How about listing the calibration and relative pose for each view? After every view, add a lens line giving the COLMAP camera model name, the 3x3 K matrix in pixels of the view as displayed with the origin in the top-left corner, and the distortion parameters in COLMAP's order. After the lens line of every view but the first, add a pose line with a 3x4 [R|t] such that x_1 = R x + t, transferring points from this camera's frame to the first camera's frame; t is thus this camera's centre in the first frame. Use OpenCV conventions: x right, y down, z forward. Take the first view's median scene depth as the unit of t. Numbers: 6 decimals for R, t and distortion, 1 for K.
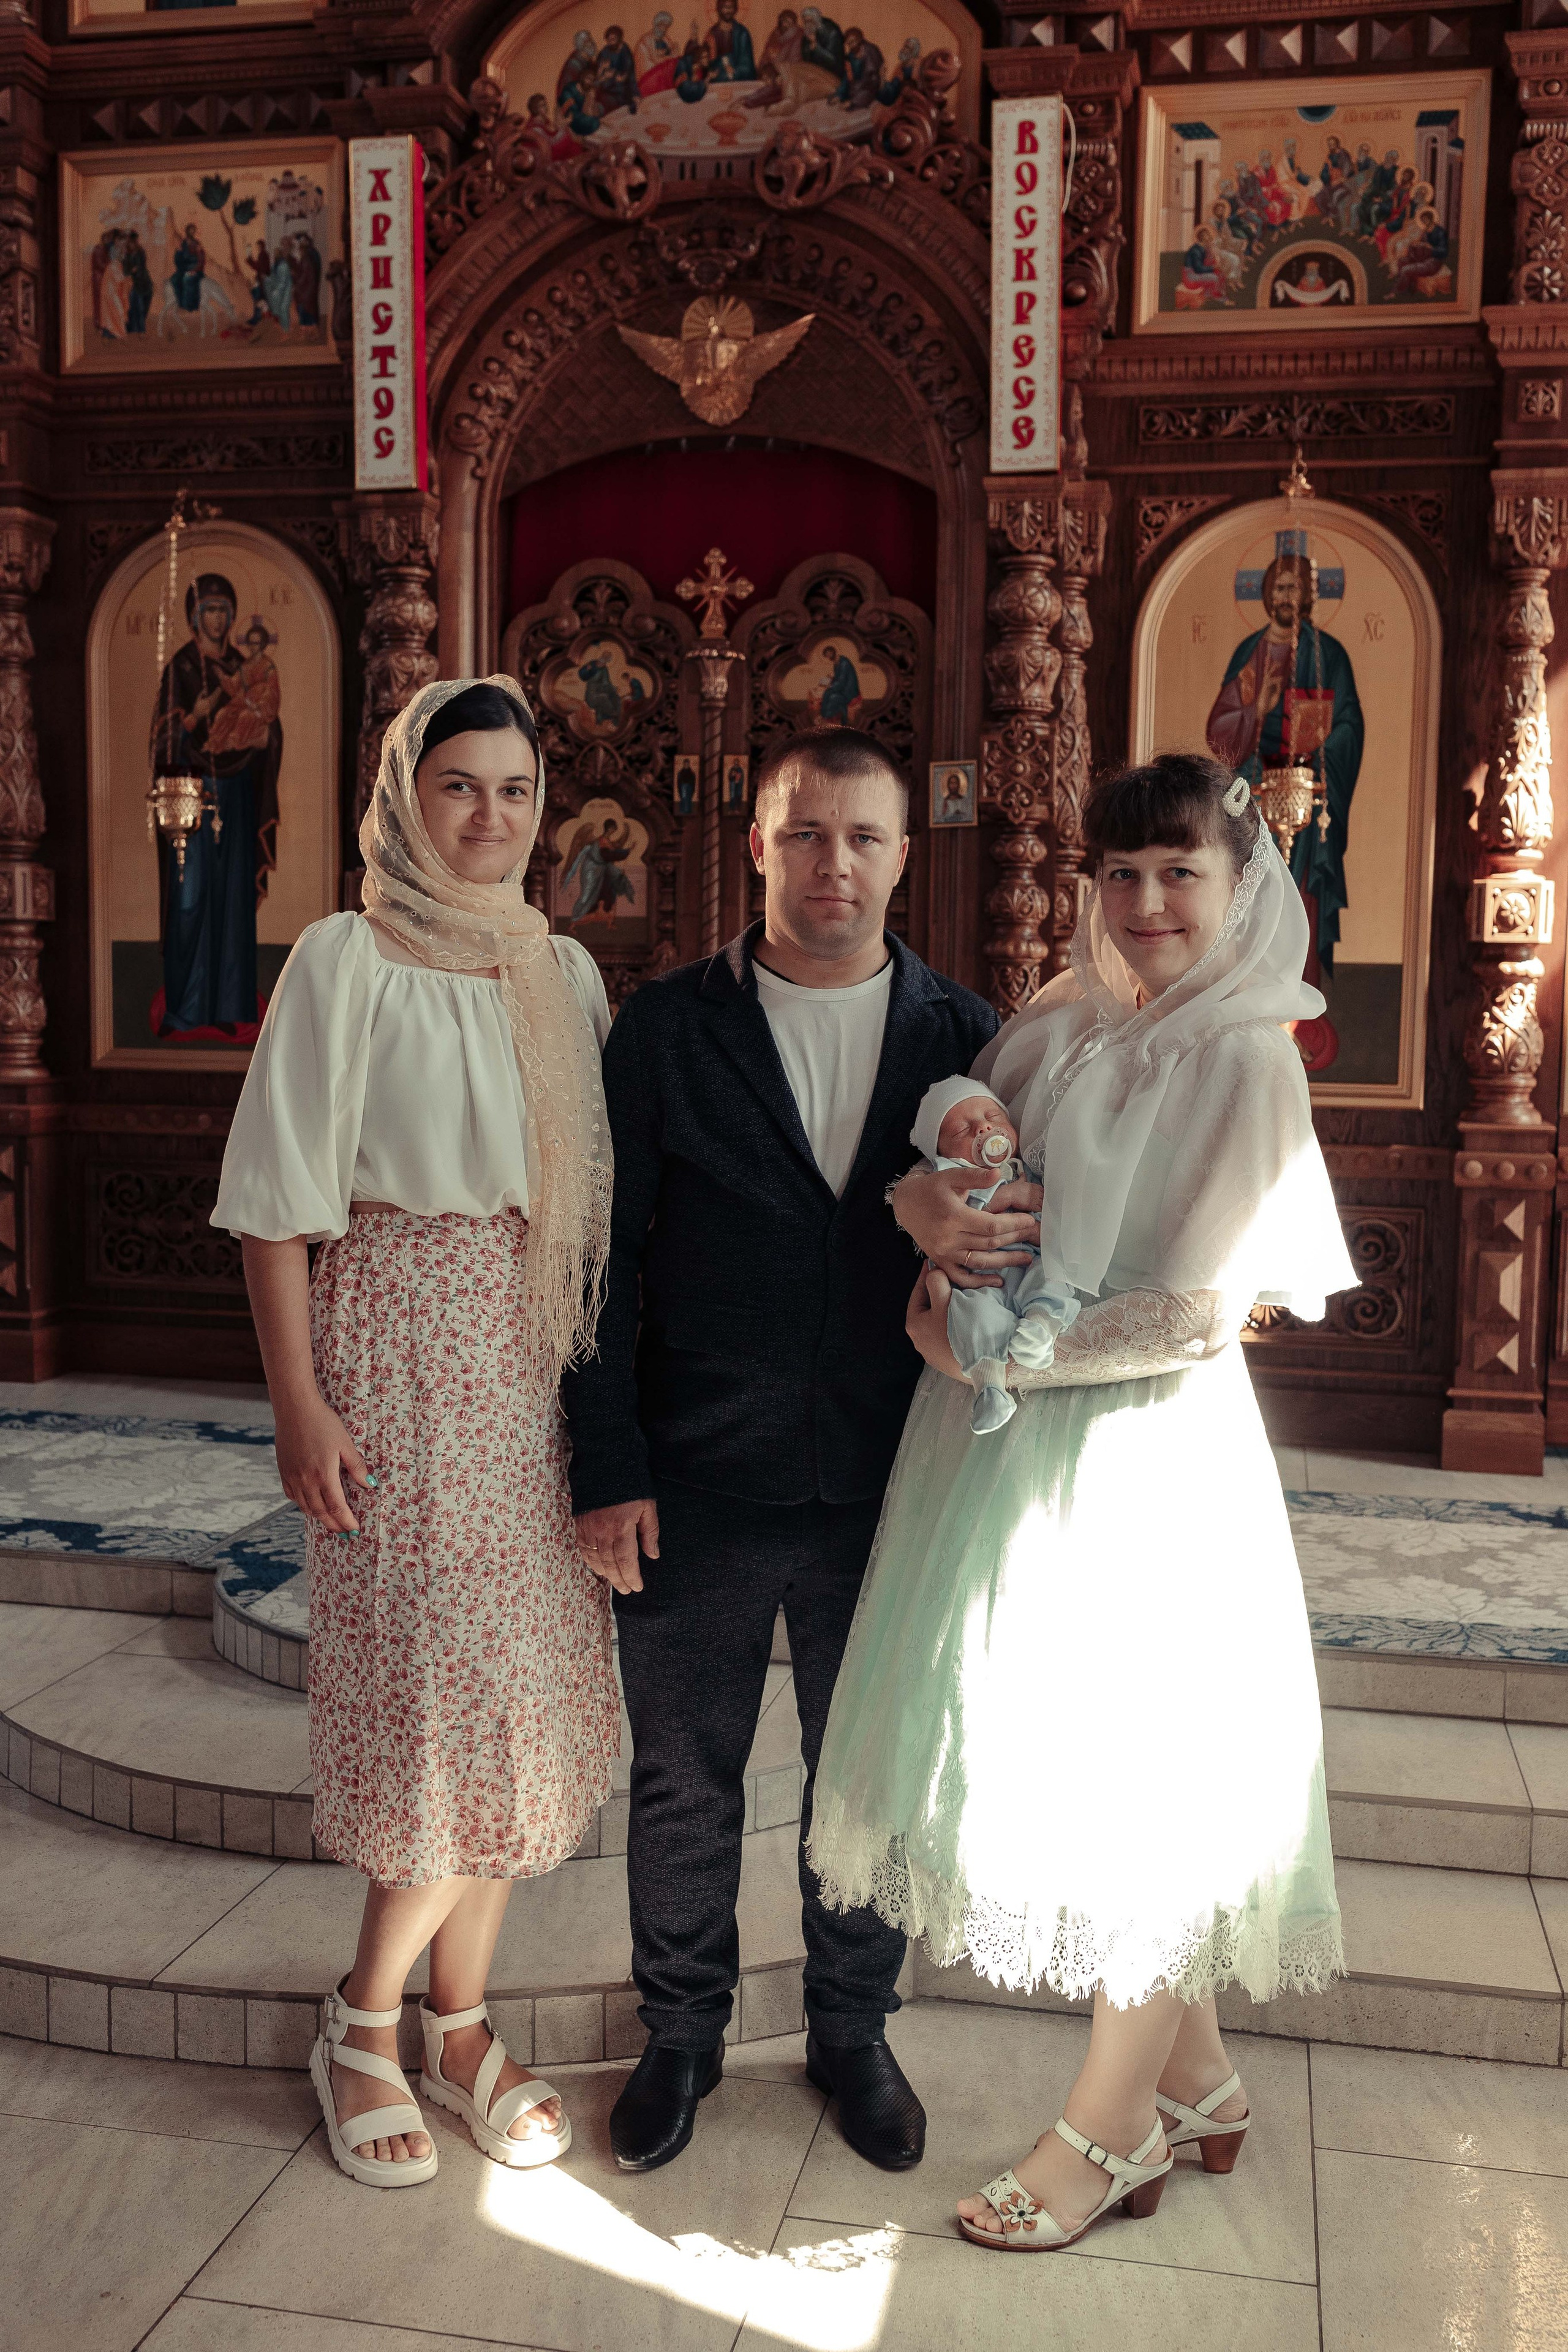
lens RADIAL K [[2242.7, 0, 791.0], [0, 2242.7, 1178.3], [0, 0, 1]] dist [0.005384, 0.000000]
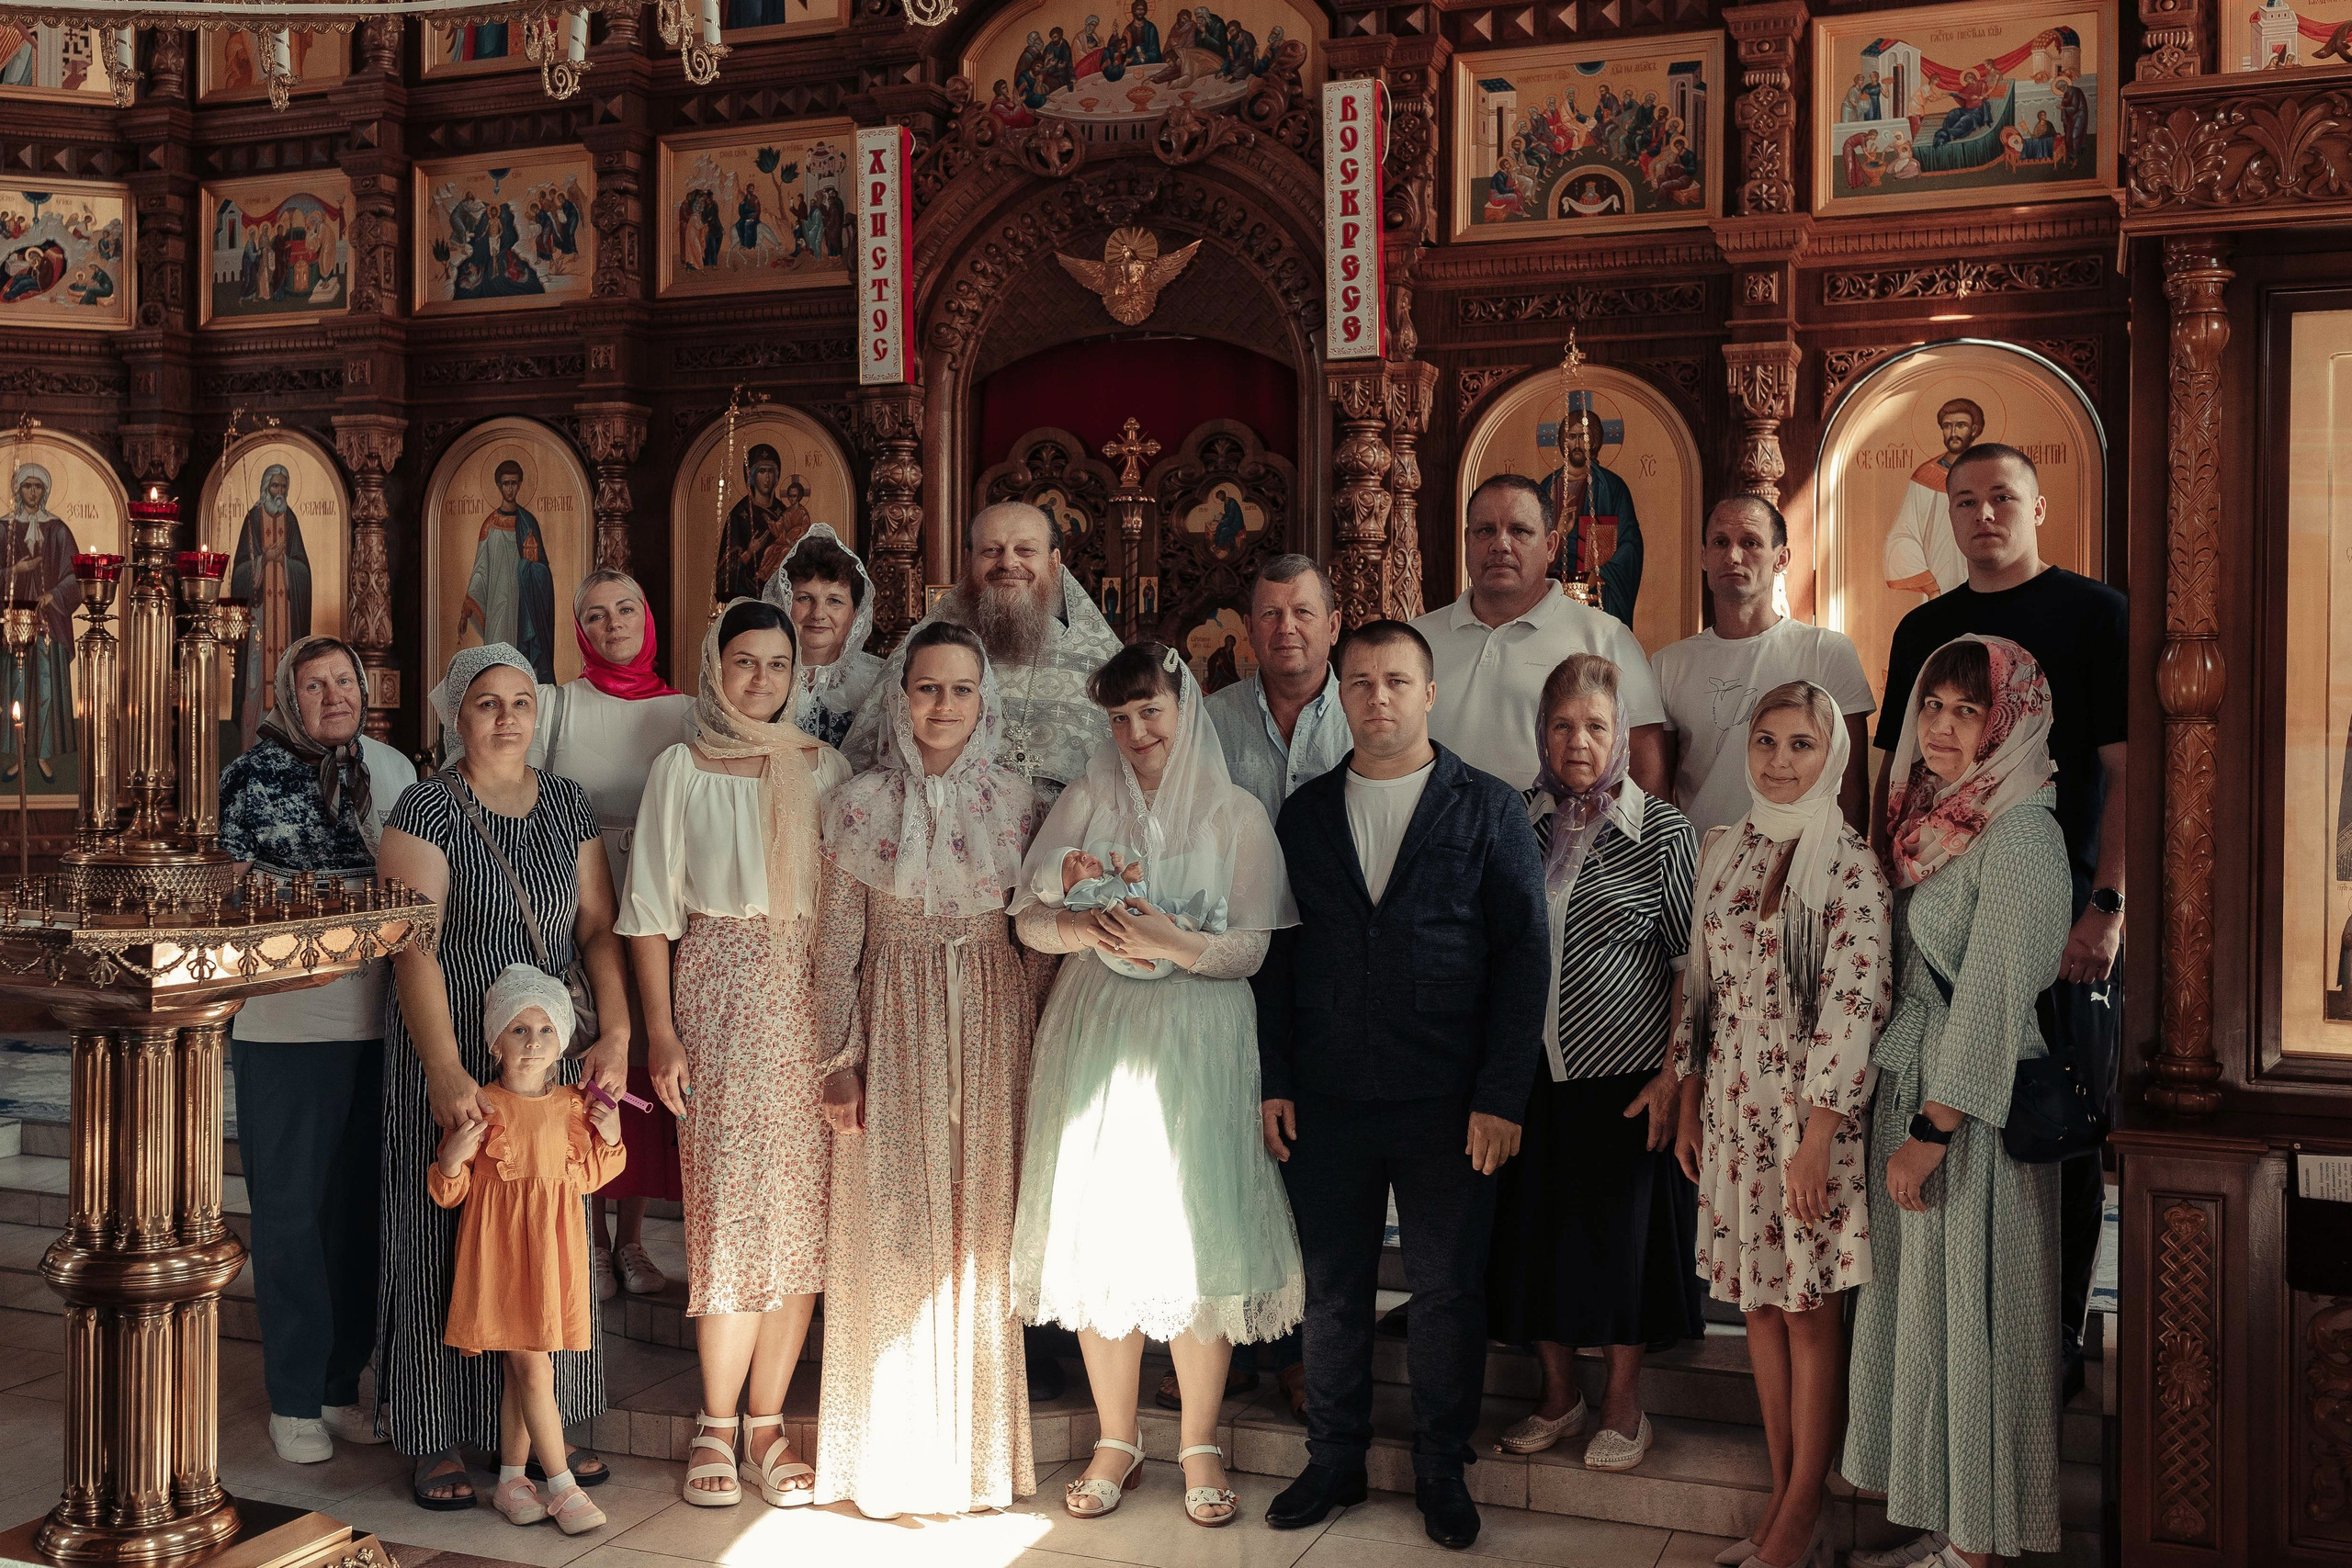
lens RADIAL K [[2392.8, 0, 1079.9], [0, 2392.8, 706.5], [0, 0, 1]] dist [0.011588, 0.000000]
pose [[0.981963, -0.012888, -0.188636, 0.197113], [-0.005112, 0.995500, -0.094624, 0.012197], [0.189006, 0.093881, 0.977478, -0.329964]]
